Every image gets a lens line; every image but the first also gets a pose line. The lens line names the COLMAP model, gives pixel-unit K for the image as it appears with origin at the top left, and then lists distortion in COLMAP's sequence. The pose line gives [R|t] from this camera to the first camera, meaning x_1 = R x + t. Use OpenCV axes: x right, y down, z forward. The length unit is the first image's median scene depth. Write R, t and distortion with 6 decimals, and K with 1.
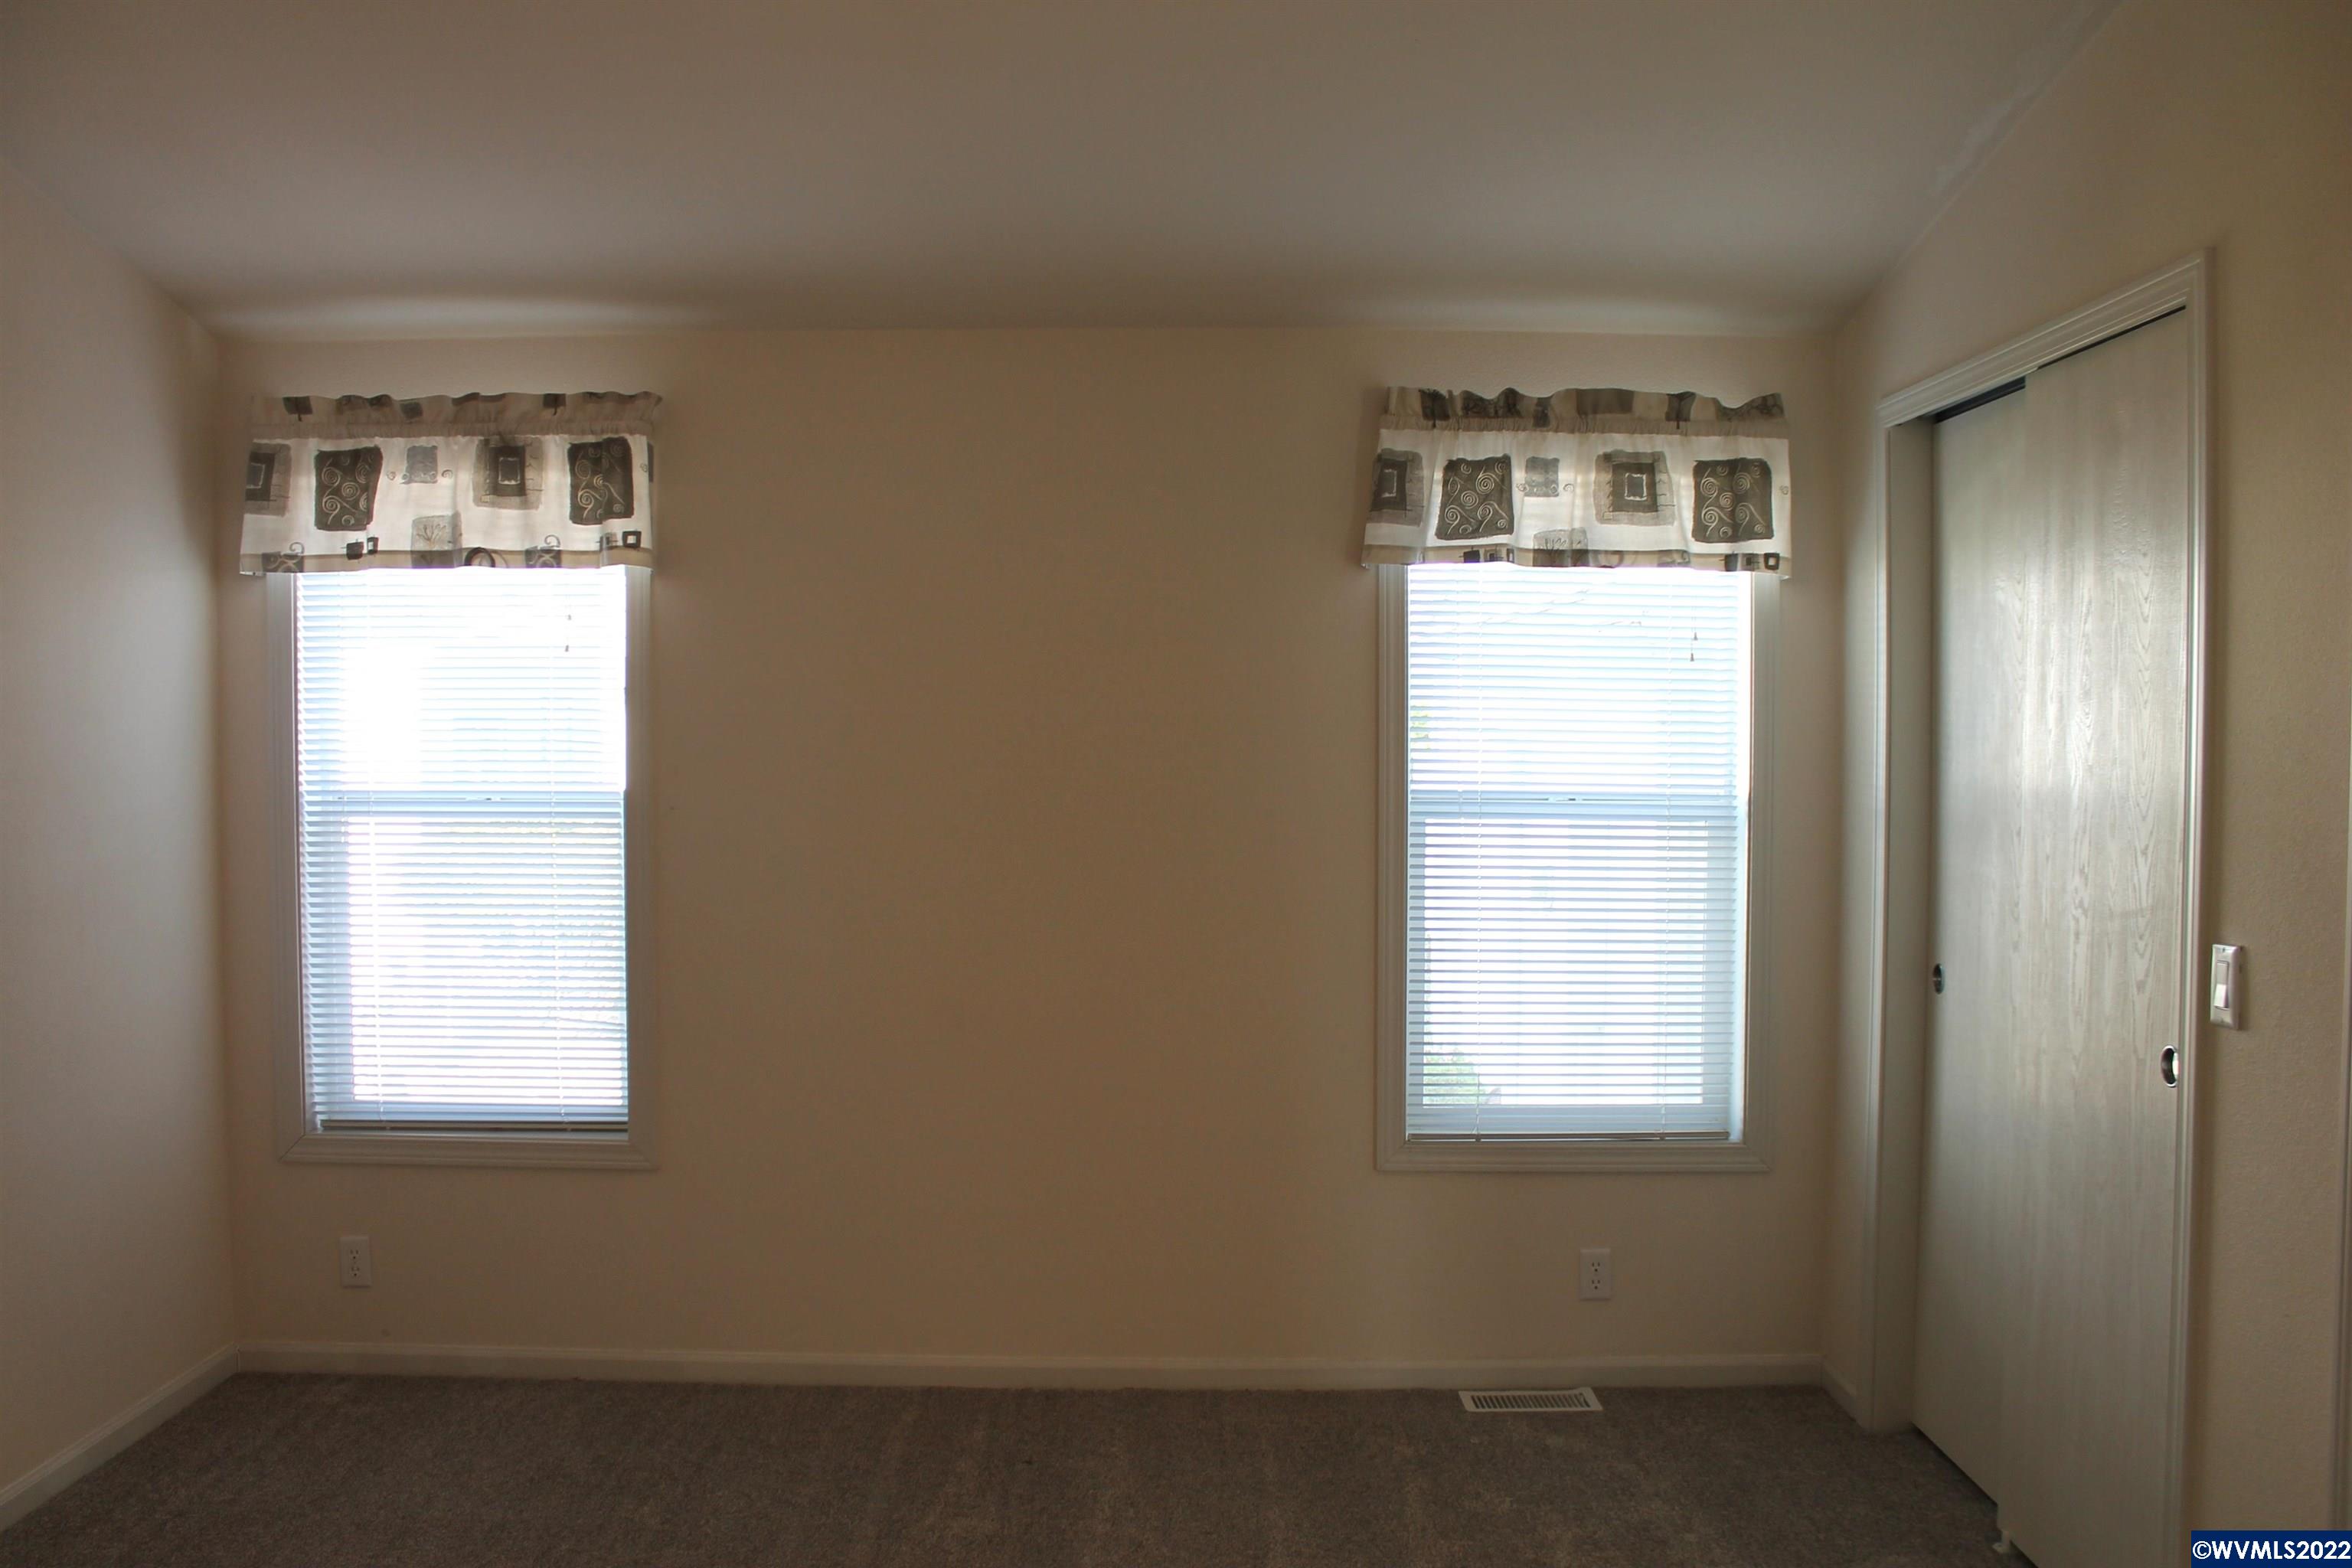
lens RADIAL K [[2025.3, 0, 1176.0], [0, 2025.3, 784.0], [0, 0, 1]] dist [-0.119777, 0.164173]
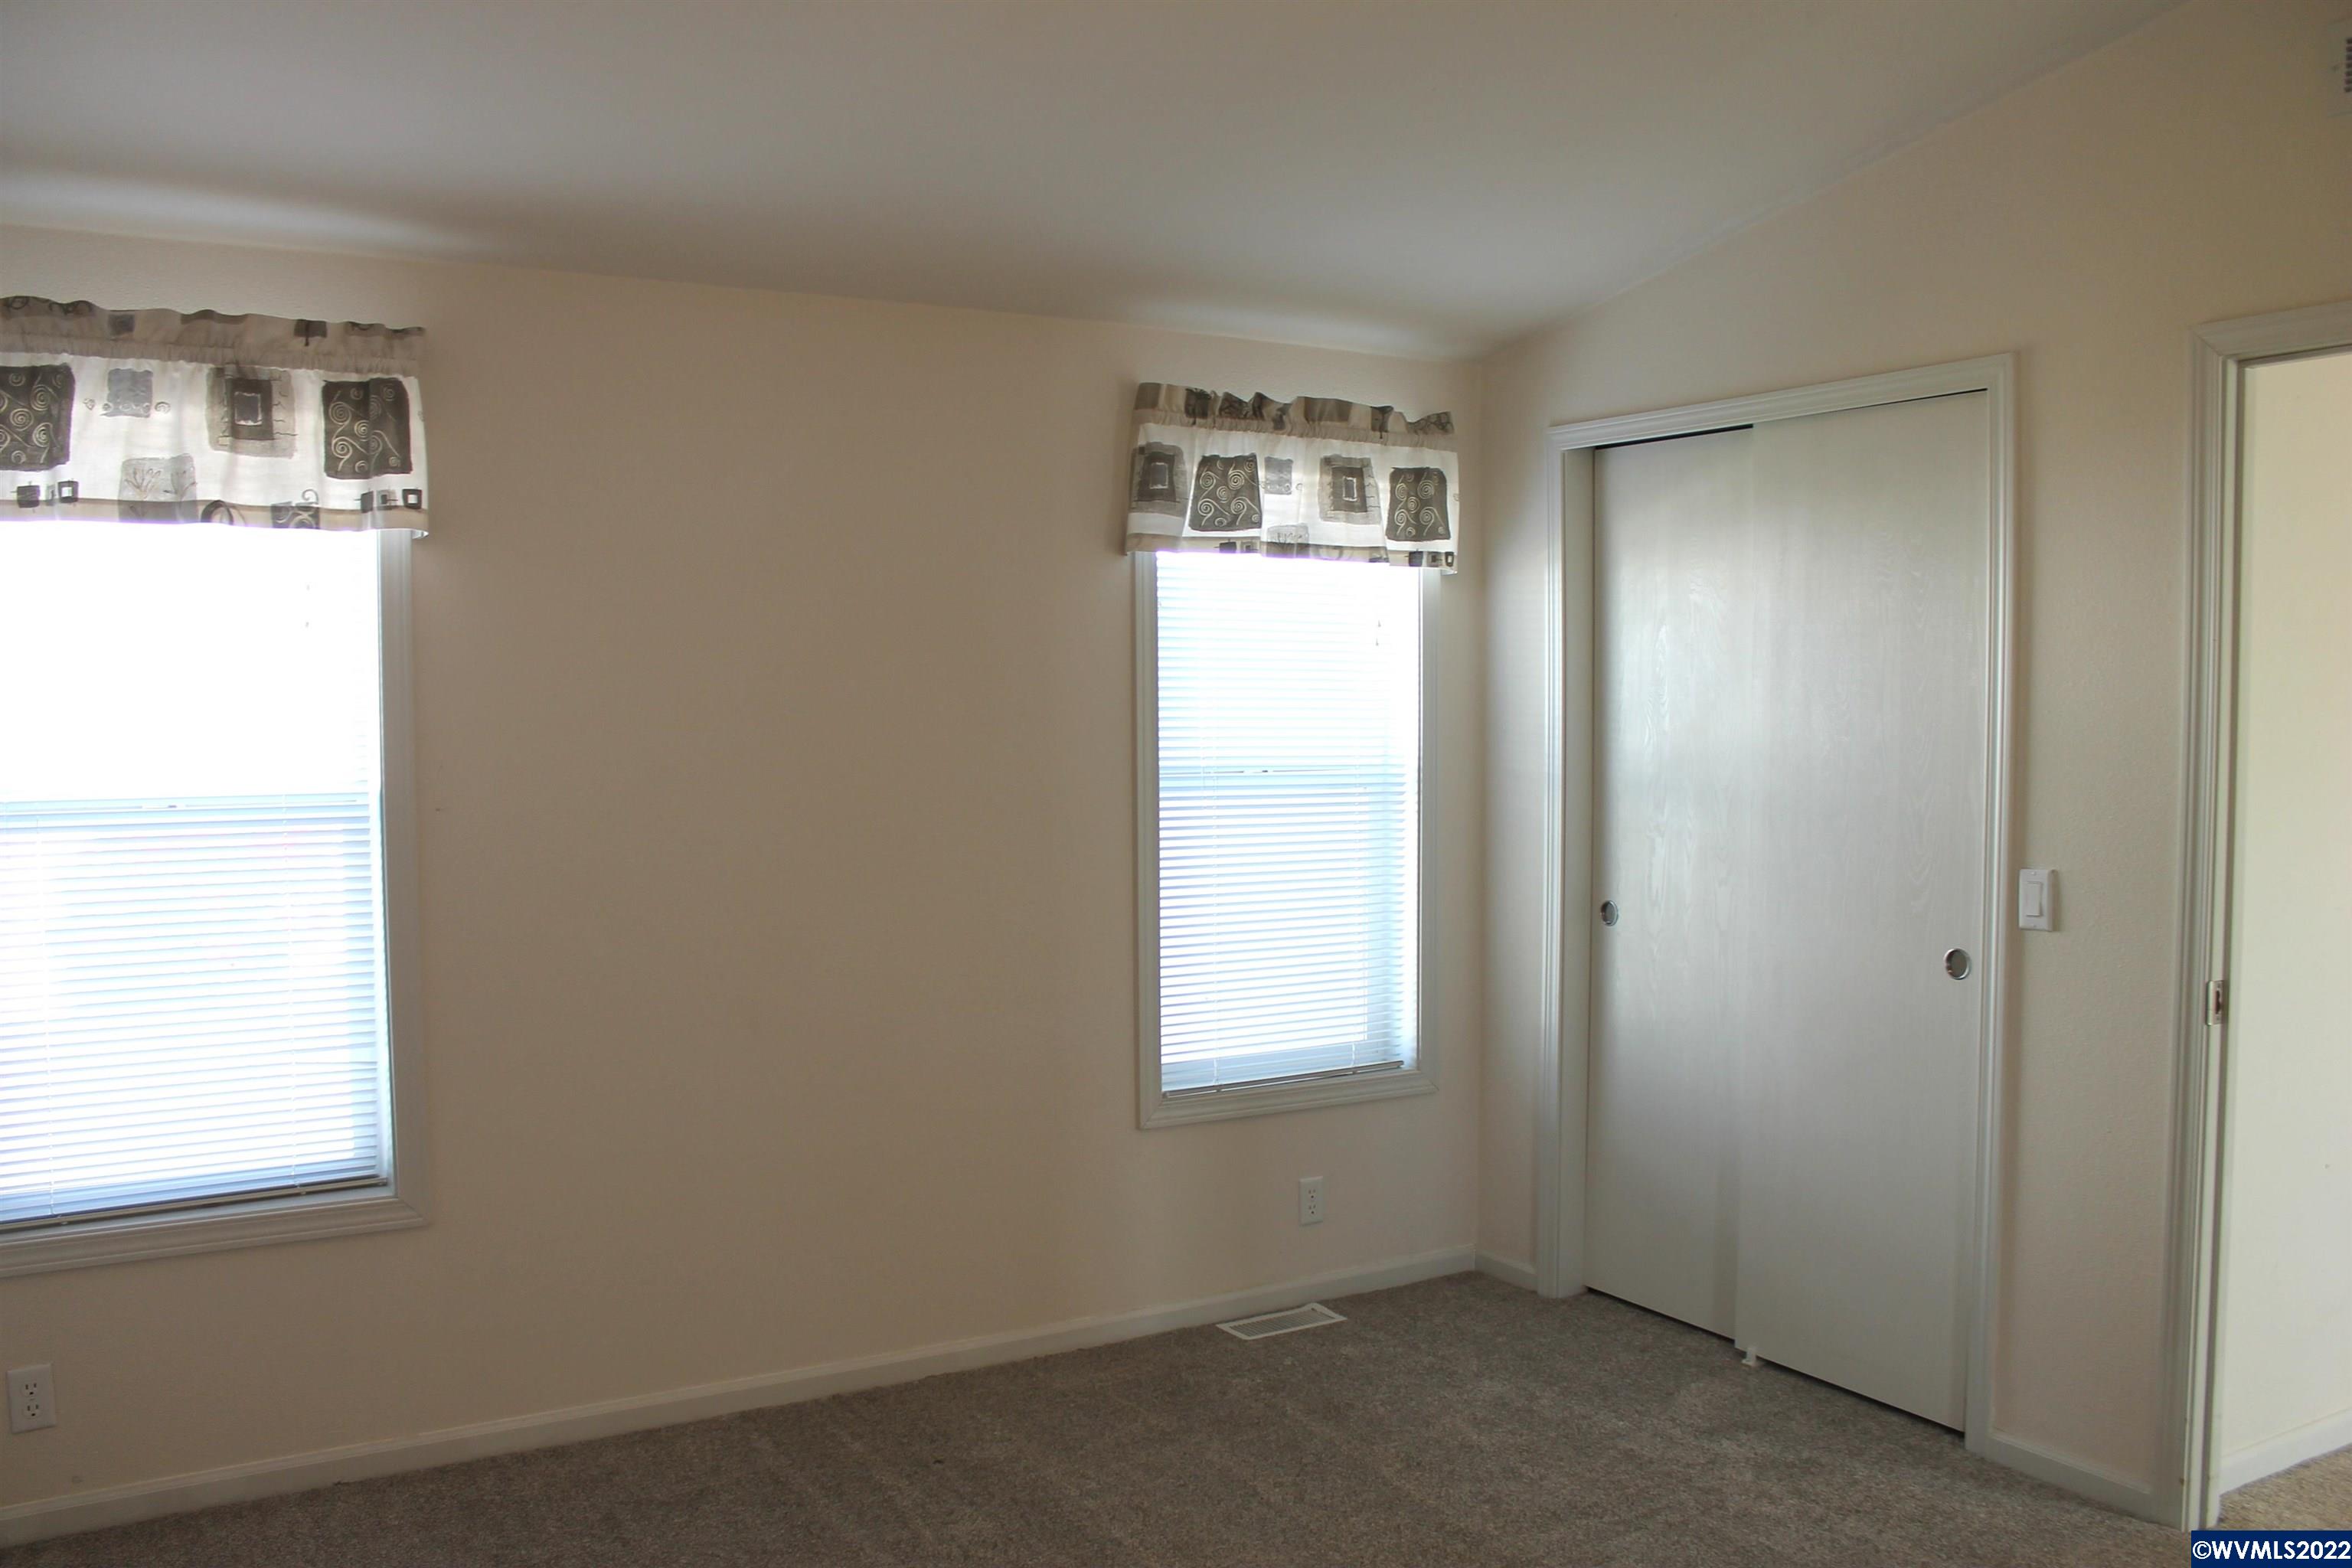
lens RADIAL K [[2025.3, 0, 1176.0], [0, 2025.3, 784.0], [0, 0, 1]] dist [-0.119777, 0.164173]
pose [[0.852293, -0.029520, 0.522230, -0.440379], [0.019363, 0.999502, 0.024896, -0.014468], [-0.522706, -0.011107, 0.852441, 0.097236]]
